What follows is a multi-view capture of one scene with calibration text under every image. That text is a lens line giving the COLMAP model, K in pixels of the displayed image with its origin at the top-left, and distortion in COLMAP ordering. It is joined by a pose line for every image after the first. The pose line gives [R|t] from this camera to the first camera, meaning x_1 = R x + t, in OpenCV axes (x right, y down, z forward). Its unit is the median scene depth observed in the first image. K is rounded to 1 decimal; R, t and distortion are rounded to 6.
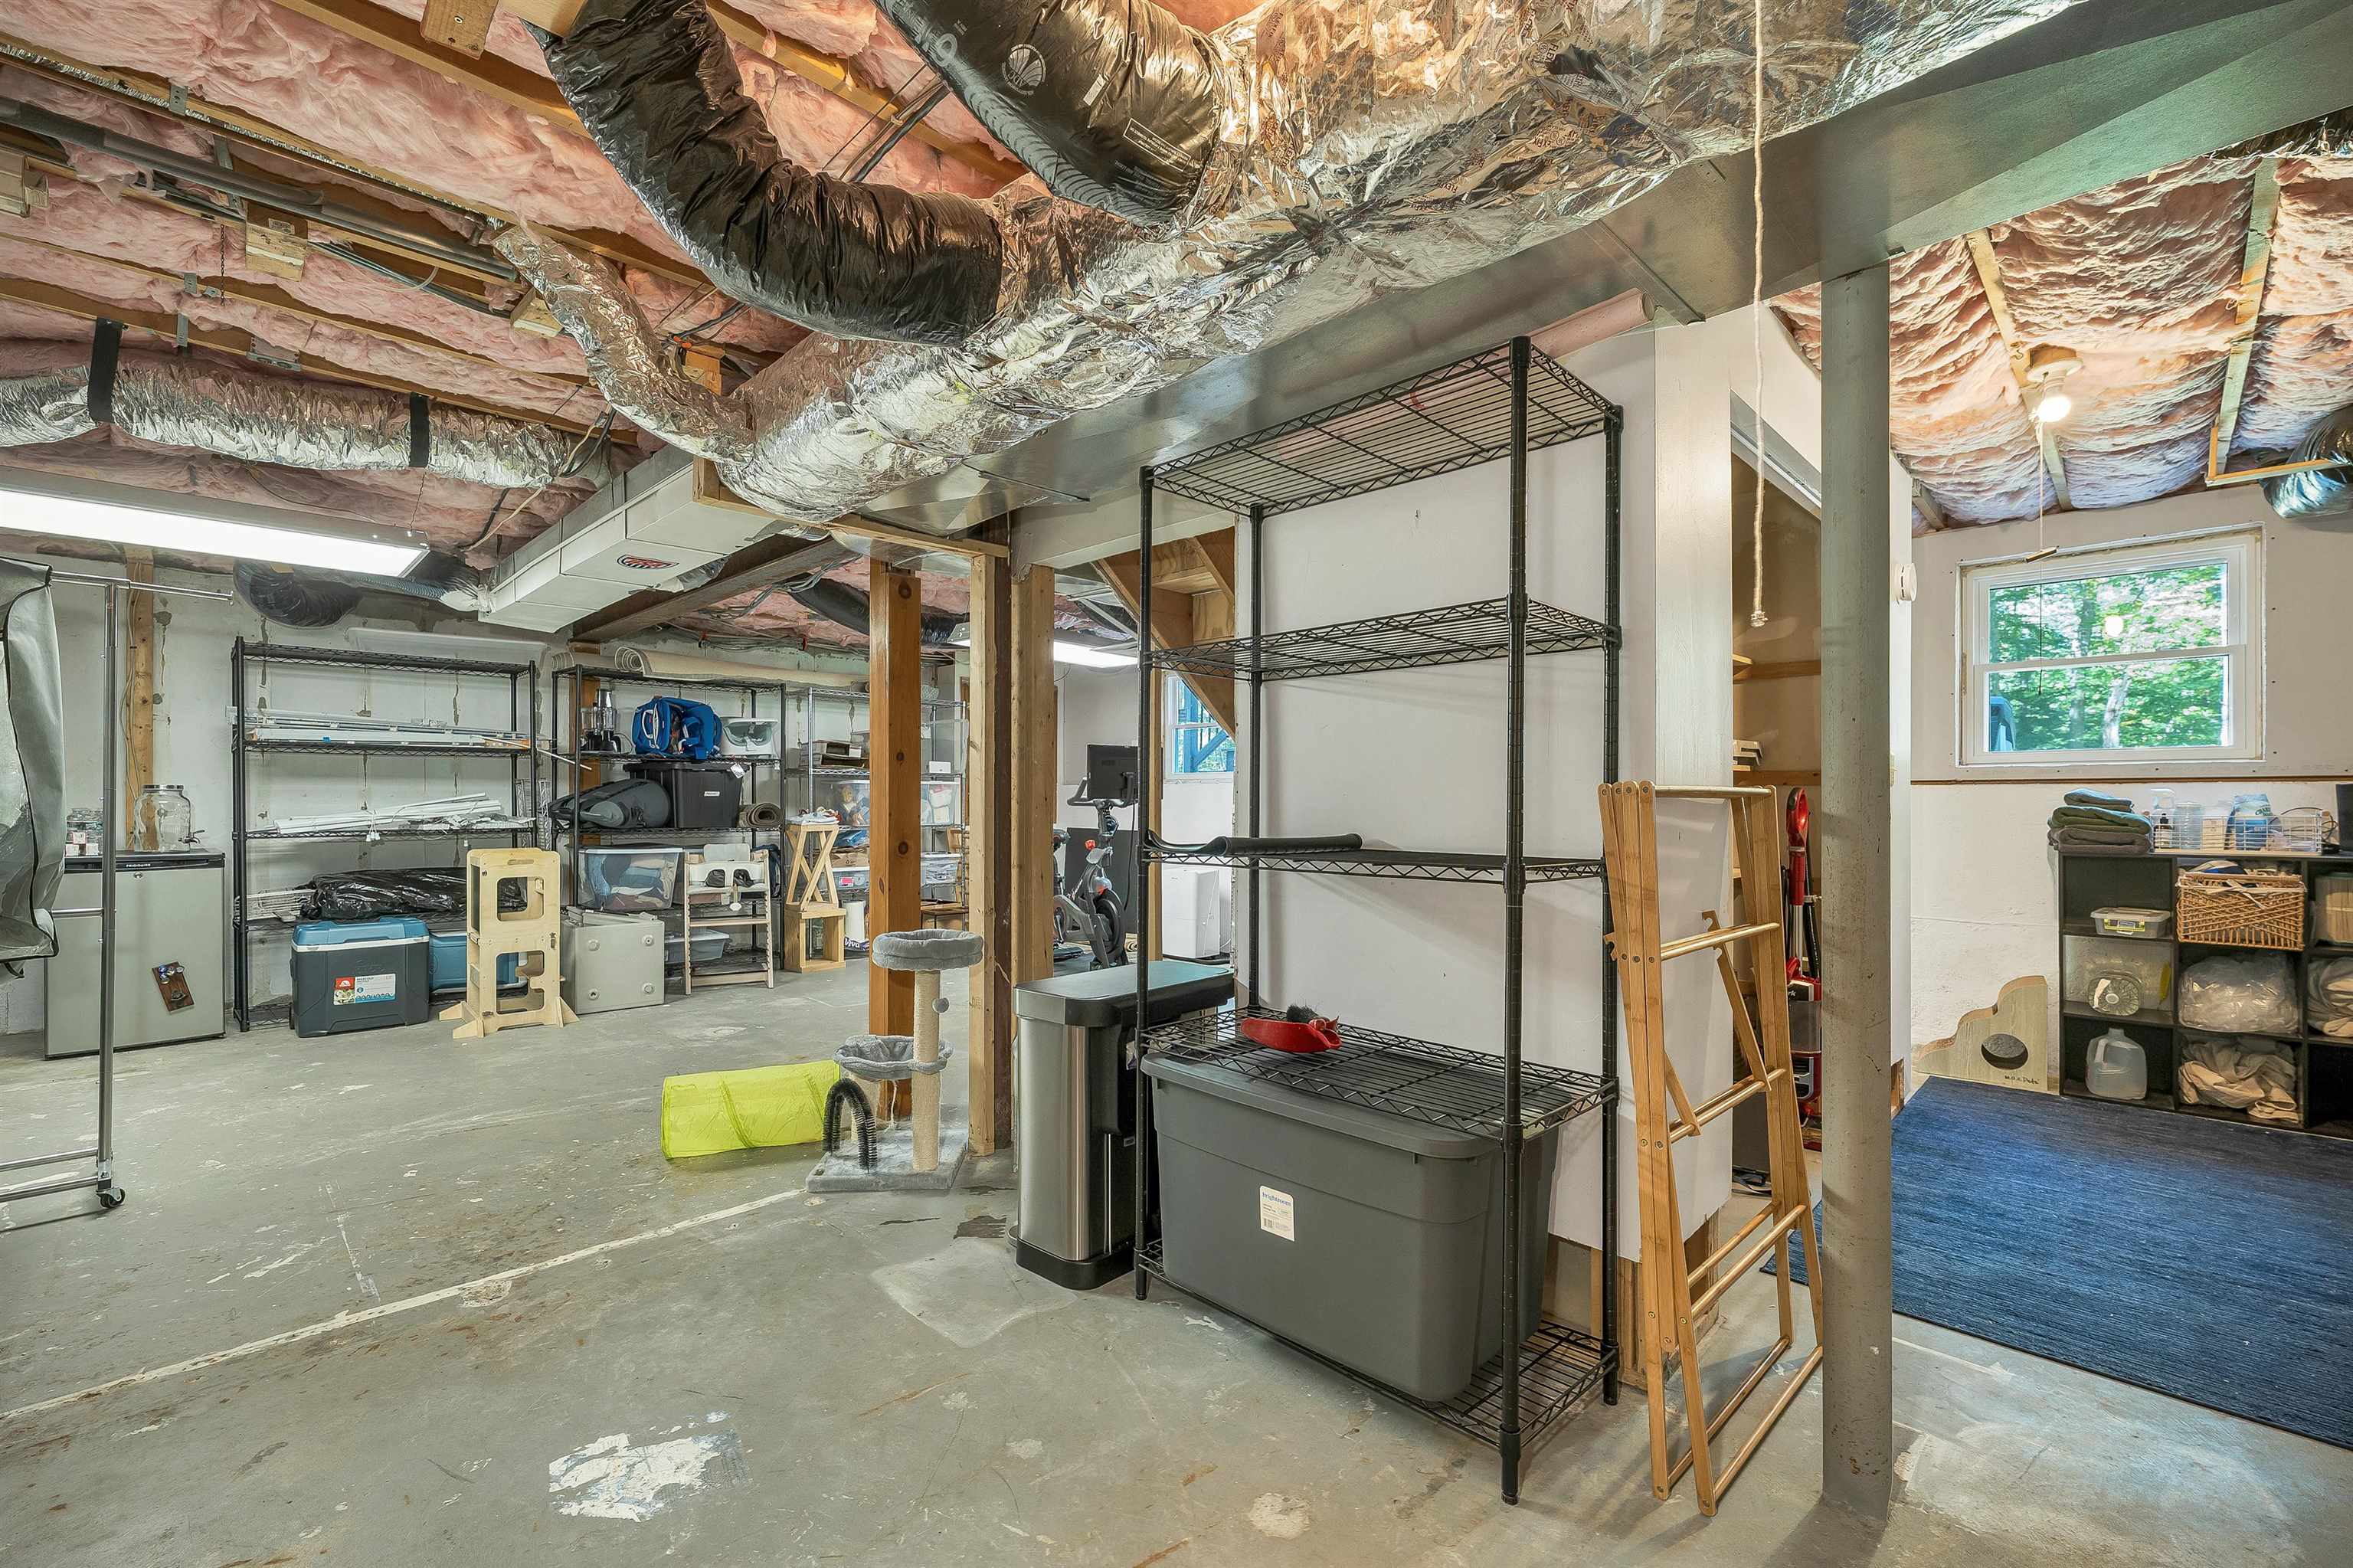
lens RADIAL K [[987.4, 0, 1181.1], [0, 987.4, 801.1], [0, 0, 1]] dist [0.006768, -0.001321]
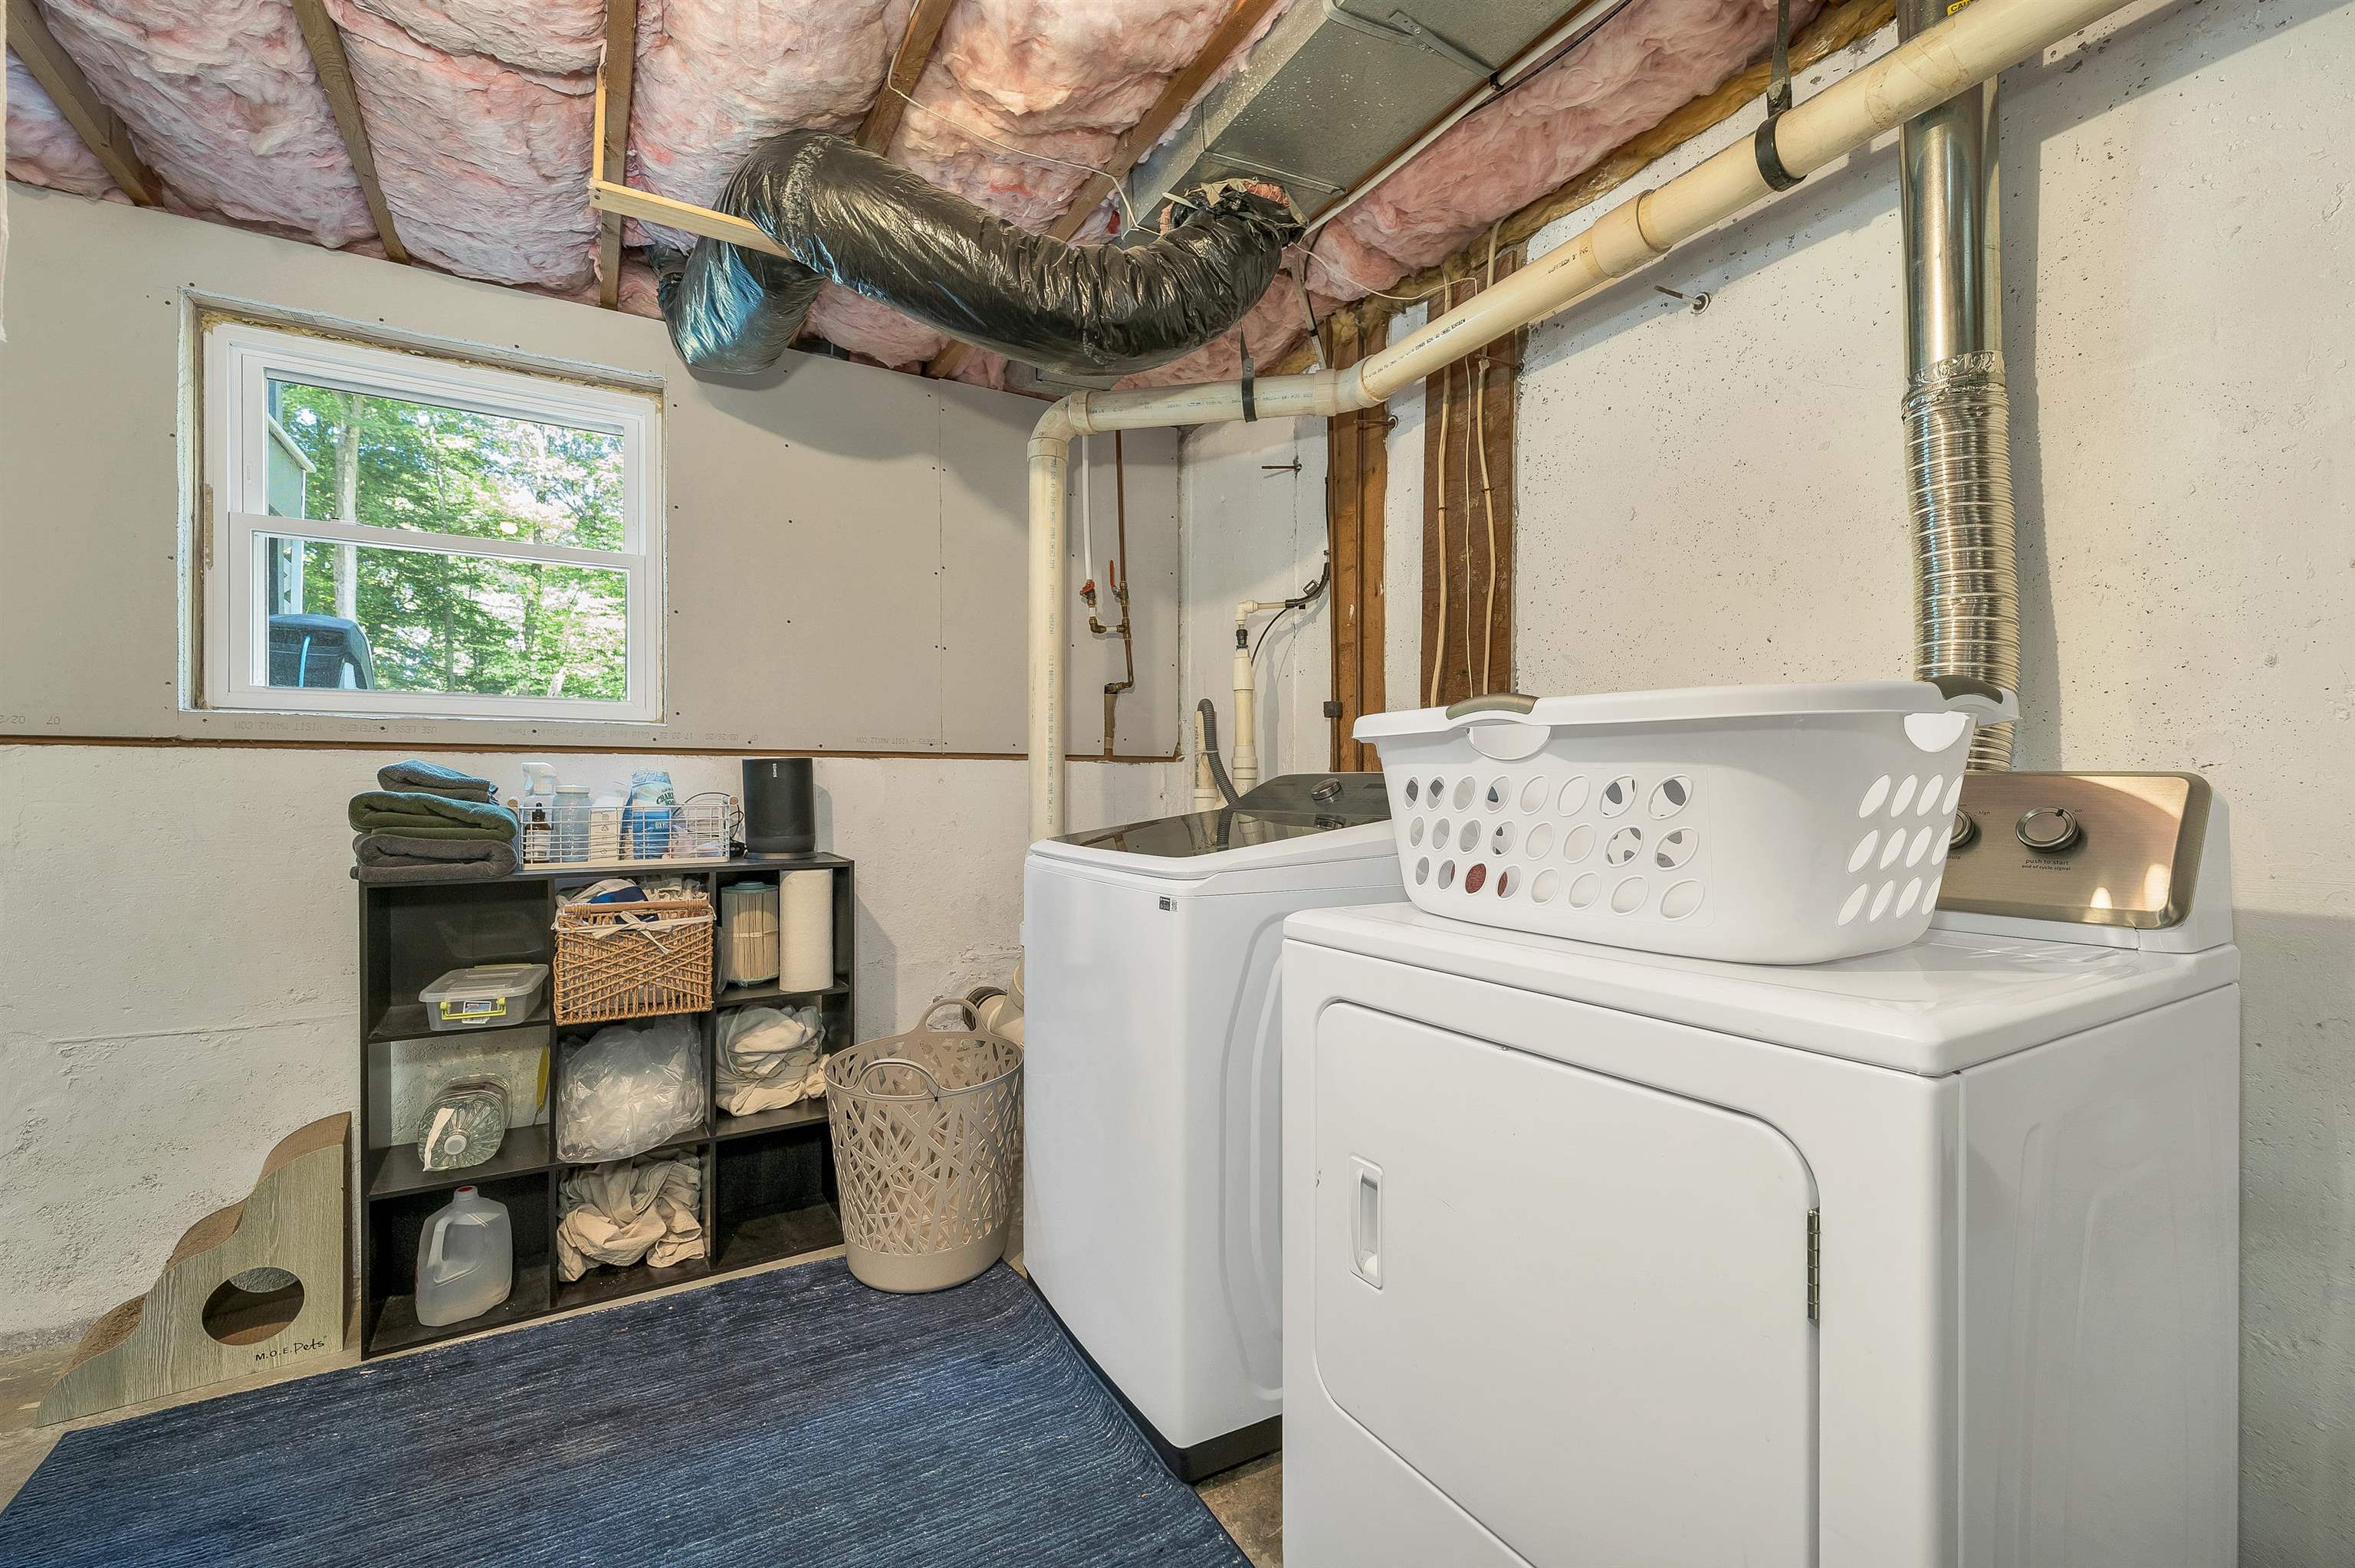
lens RADIAL K [[988.1, 0, 1184.8], [0, 988.1, 787.7], [0, 0, 1]] dist [0.006768, -0.001321]
pose [[0.249027, -0.003072, 0.968492, 0.525904], [-0.000846, 0.999994, 0.003390, 0.000737], [-0.968496, -0.001663, 0.249023, 0.490525]]
